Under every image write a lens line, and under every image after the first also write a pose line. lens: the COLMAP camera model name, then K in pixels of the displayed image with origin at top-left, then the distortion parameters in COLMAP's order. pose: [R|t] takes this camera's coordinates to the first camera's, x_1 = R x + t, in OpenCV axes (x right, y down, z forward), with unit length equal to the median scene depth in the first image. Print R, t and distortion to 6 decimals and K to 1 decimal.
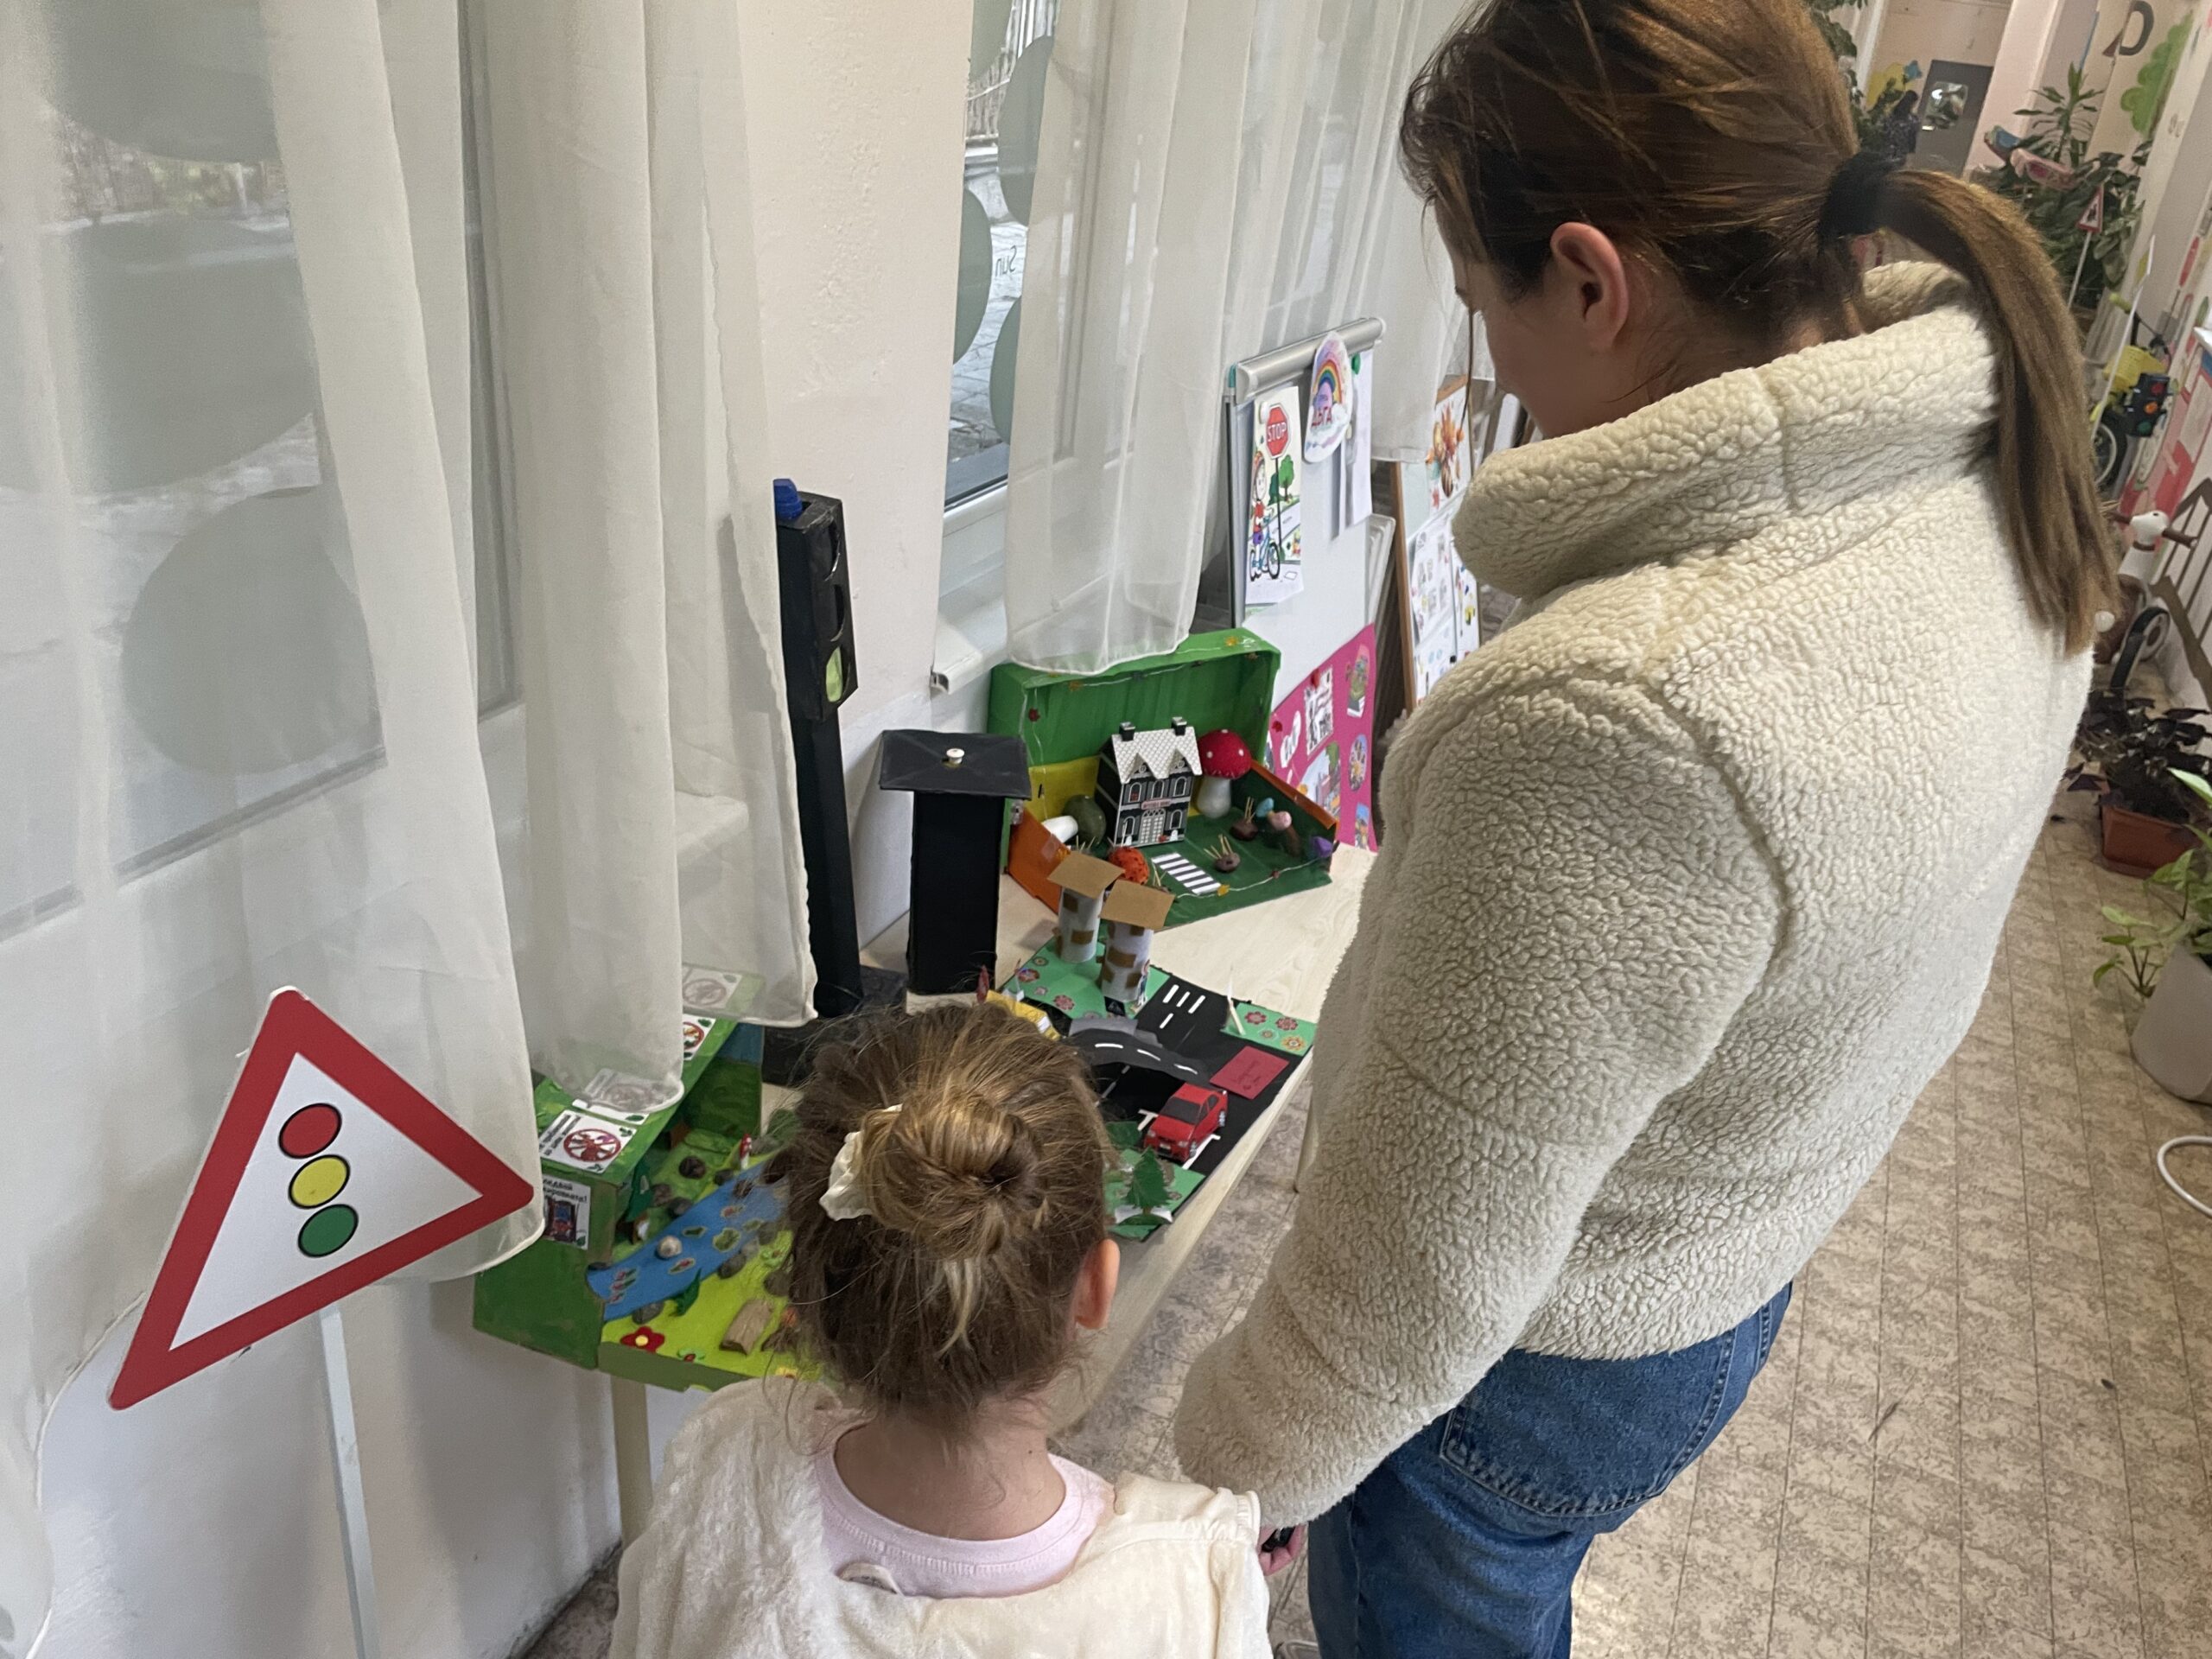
lens RADIAL K [[1691.8, 0, 1112.7], [0, 1691.8, 852.8], [0, 0, 1]] dist [0.080096, -0.106283]
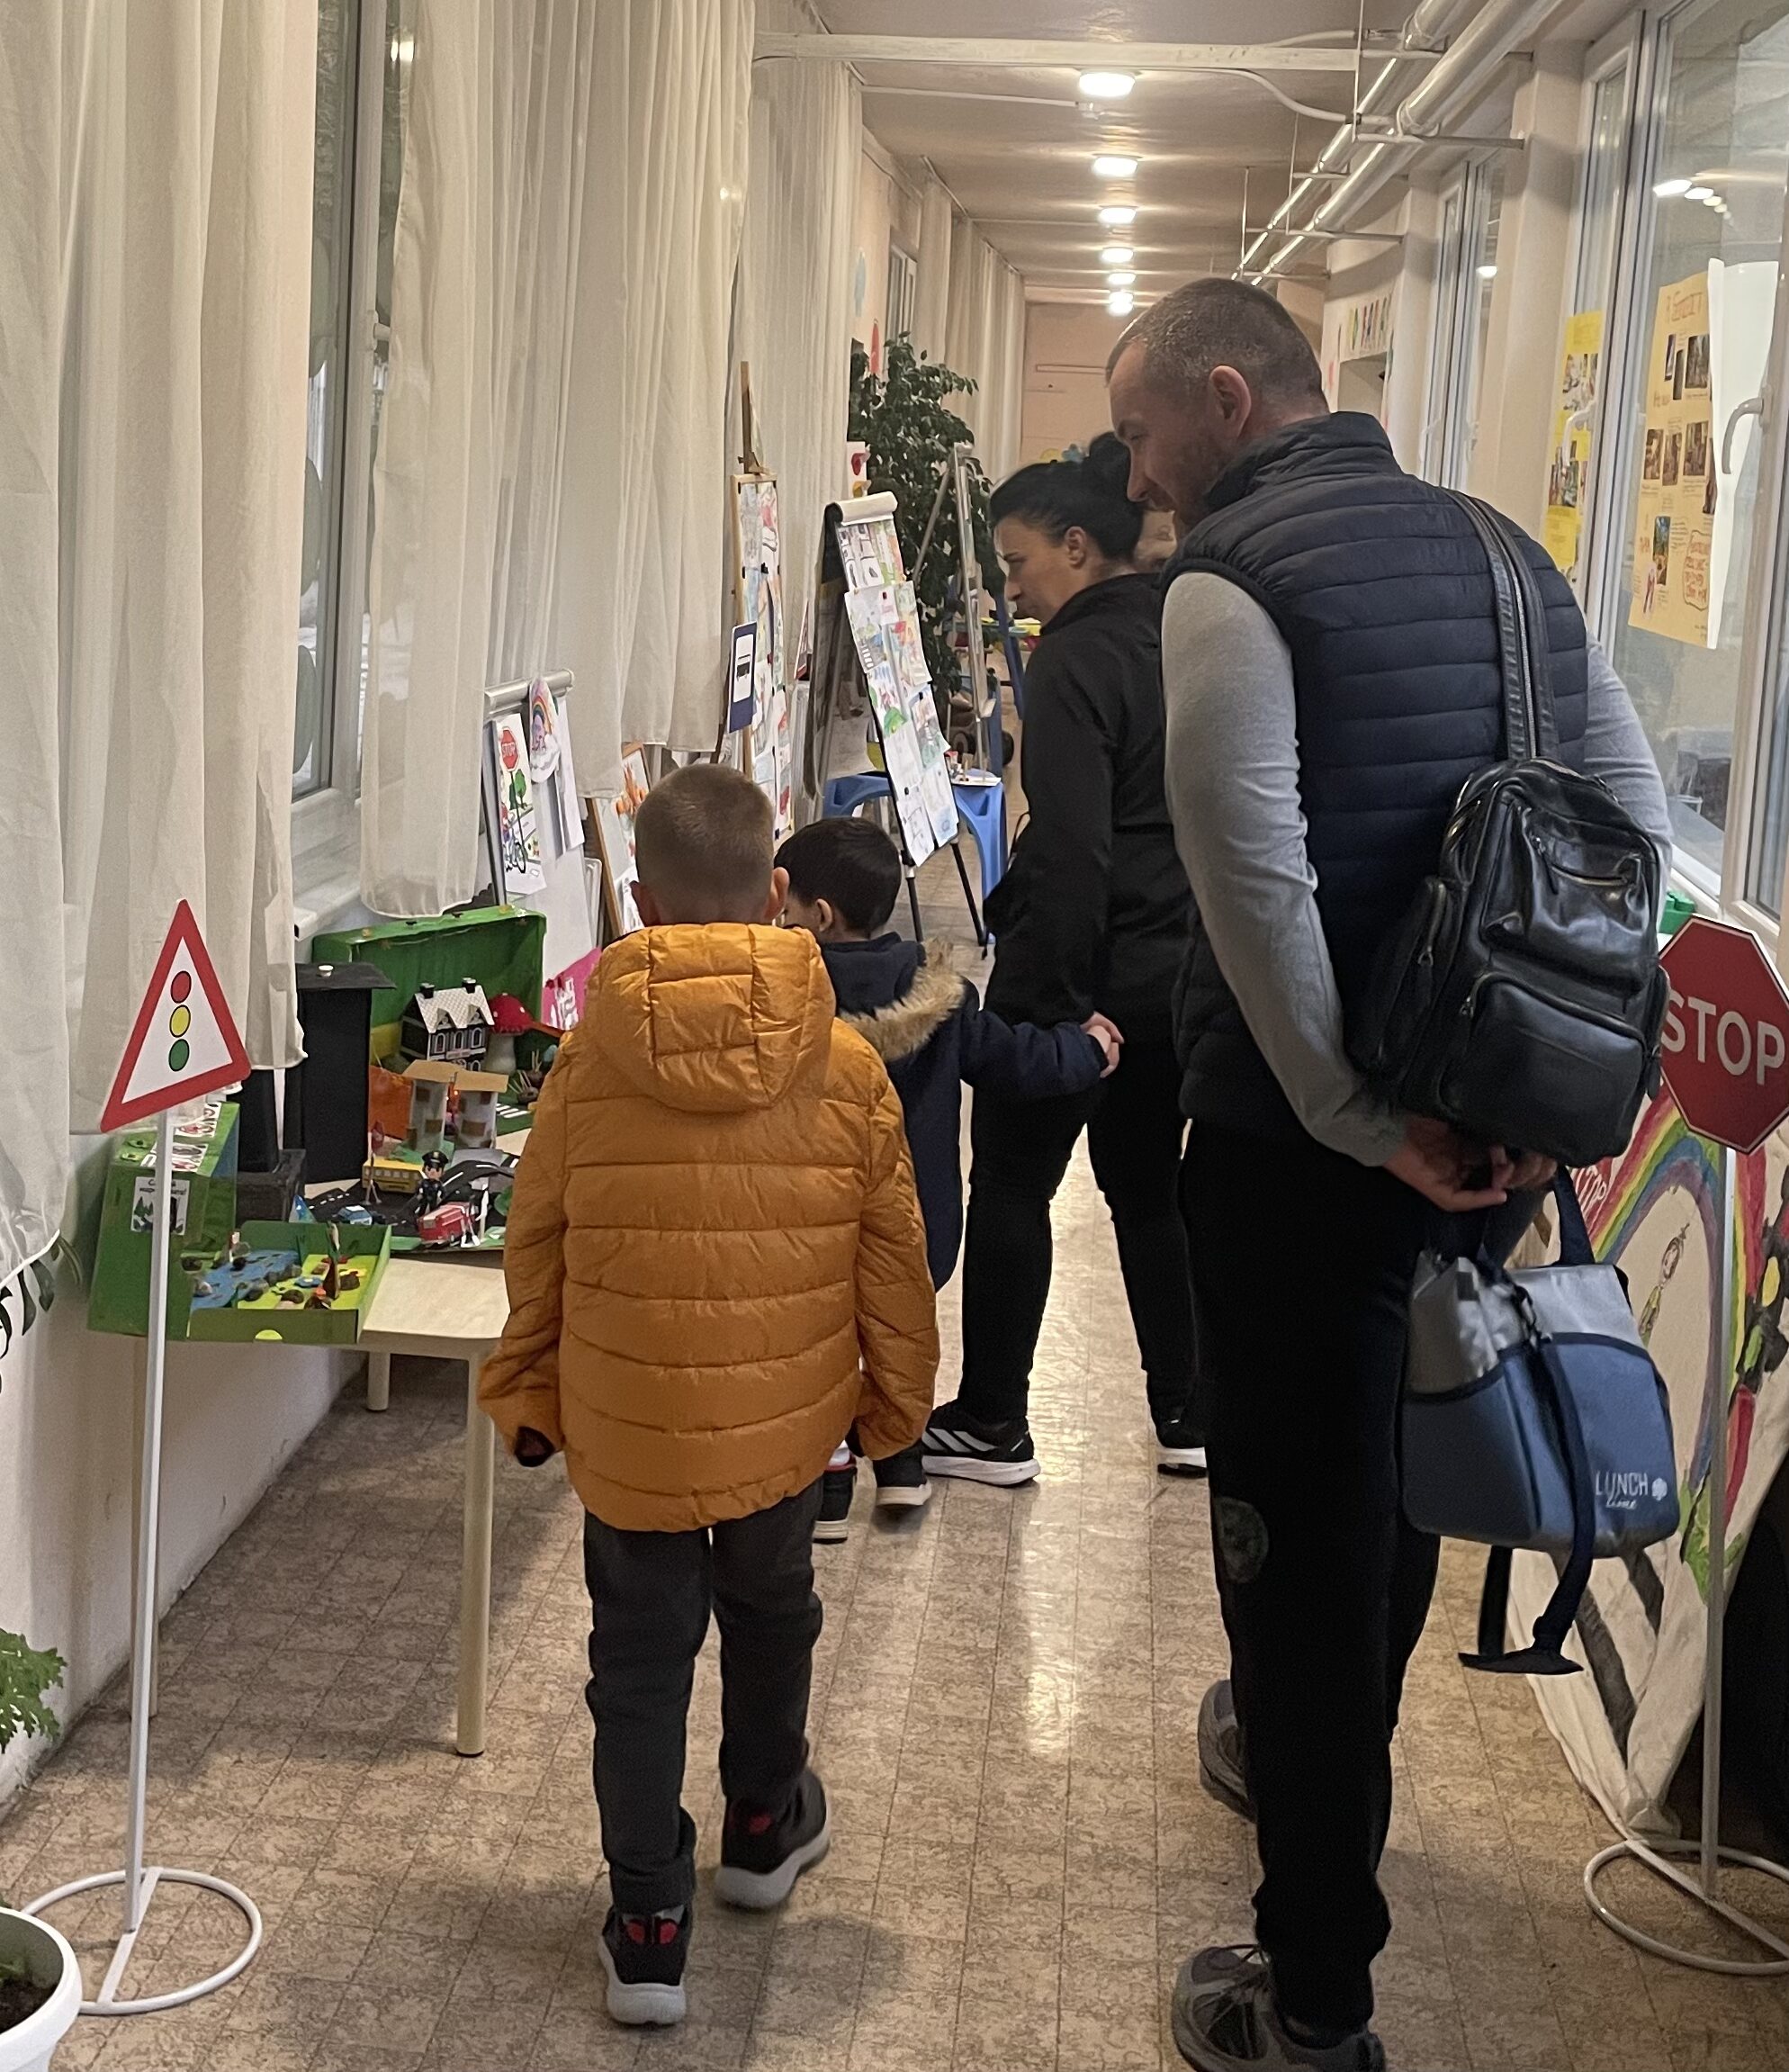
lens RADIAL K [[2777.2, 0, 781.9], [0, 2777.2, 664.7], [0, 0, 1]] dist [0.043261, 0.000000]
pose [[0.957158, -0.077404, 0.279029, -0.266848], [0.172894, 0.925758, -0.336273, 0.393993], [-0.232285, 0.370109, 0.899479, -0.823777]]
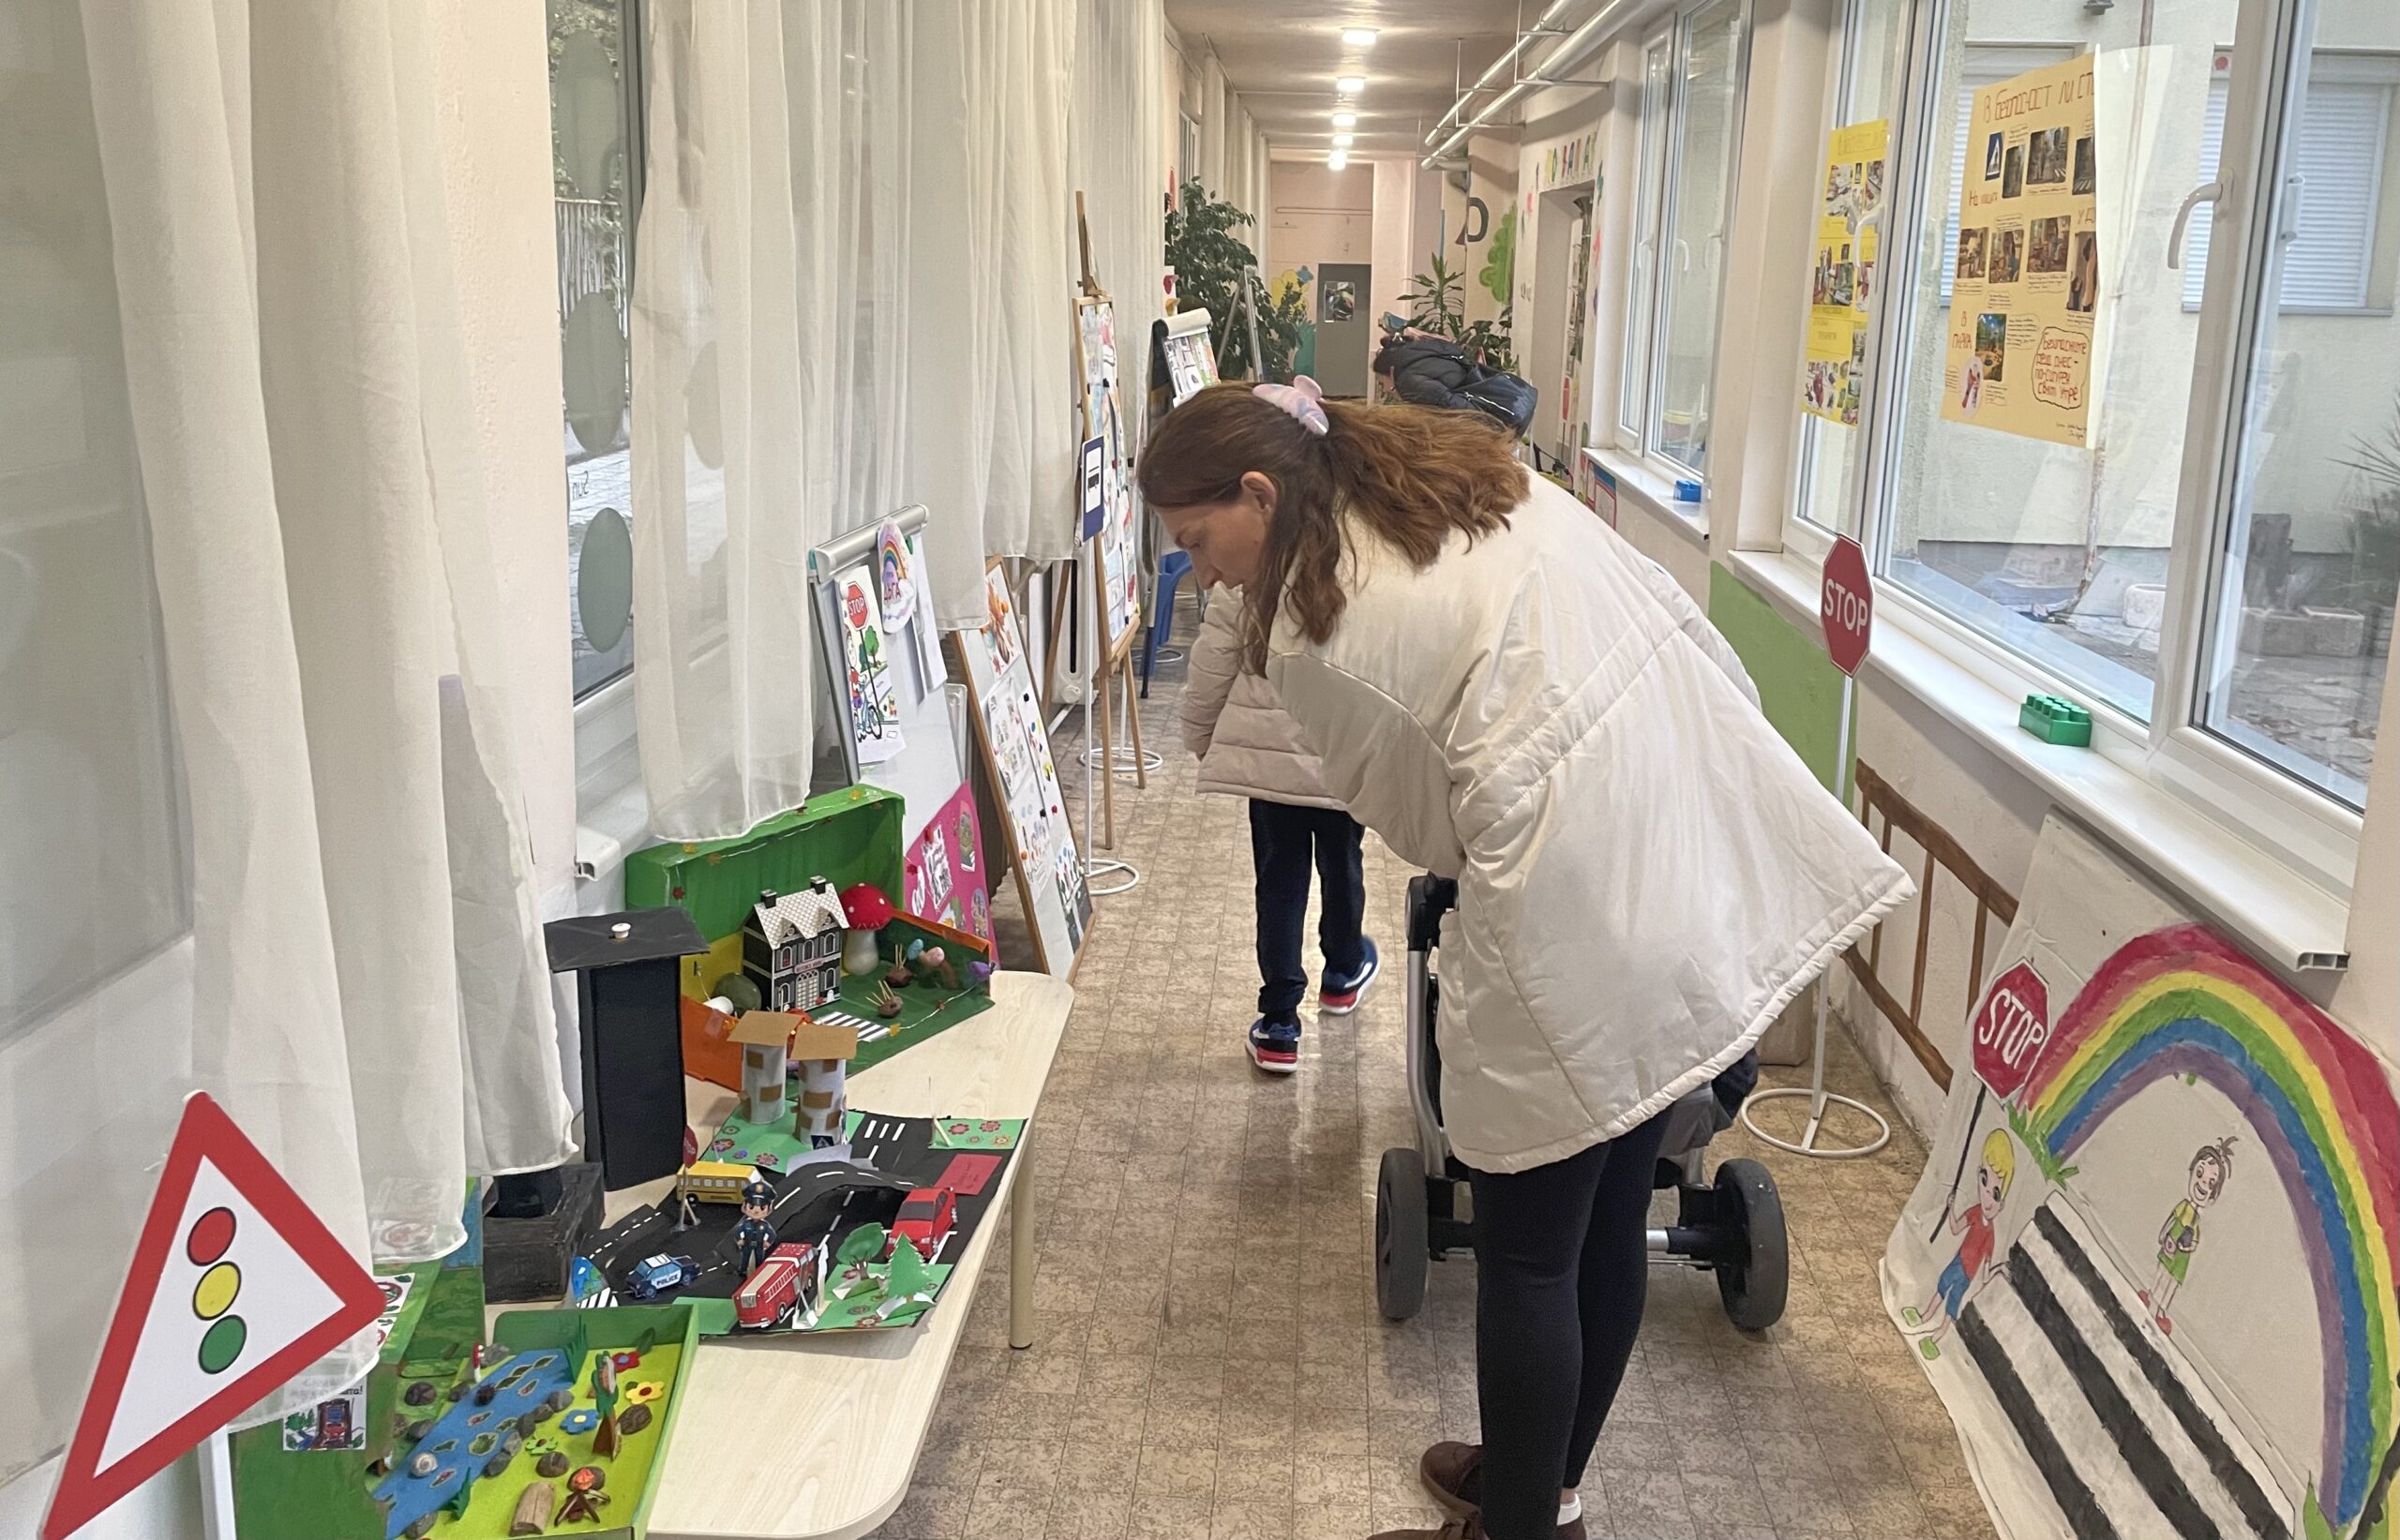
lens RADIAL K [[1869.5, 0, 1251.1], [0, 1869.5, 583.4], [0, 0, 1]] dist [0.059413, -0.056493]
pose [[0.927454, -0.139957, 0.346757, -0.086987], [0.231495, 0.943148, -0.238499, 0.084780], [-0.293664, 0.301470, 0.907126, -0.164626]]
